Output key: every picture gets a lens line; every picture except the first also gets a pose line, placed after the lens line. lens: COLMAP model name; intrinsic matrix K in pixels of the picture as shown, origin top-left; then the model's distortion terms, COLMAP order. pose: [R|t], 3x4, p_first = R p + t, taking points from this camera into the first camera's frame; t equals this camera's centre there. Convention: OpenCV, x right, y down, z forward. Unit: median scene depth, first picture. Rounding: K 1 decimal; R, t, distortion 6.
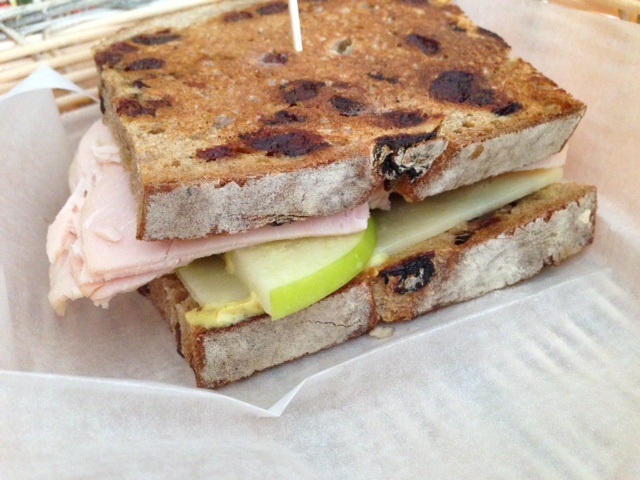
lens RADIAL K [[614.2, 0, 319.2], [0, 614.2, 243.8], [0, 0, 1]] dist [0.047430, 0.000000]
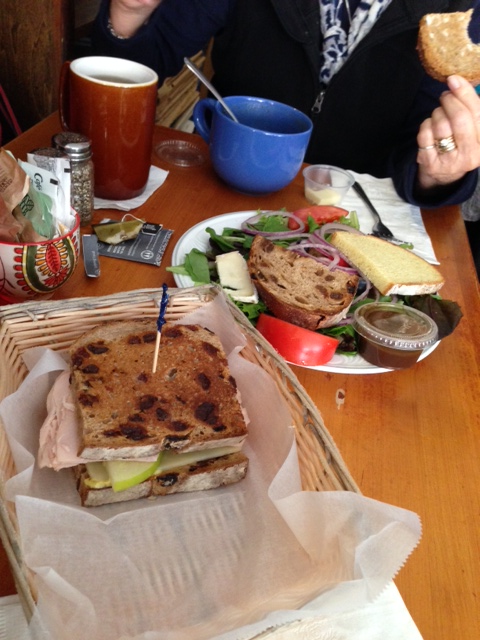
lens RADIAL K [[614.2, 0, 240.7], [0, 614.2, 316.0], [0, 0, 1]] dist [0.047430, 0.000000]
pose [[0.960412, 0.260700, 0.098202, -0.000399], [-0.261188, 0.965254, -0.008077, -0.707711], [-0.096896, -0.017892, 0.995134, -1.722253]]
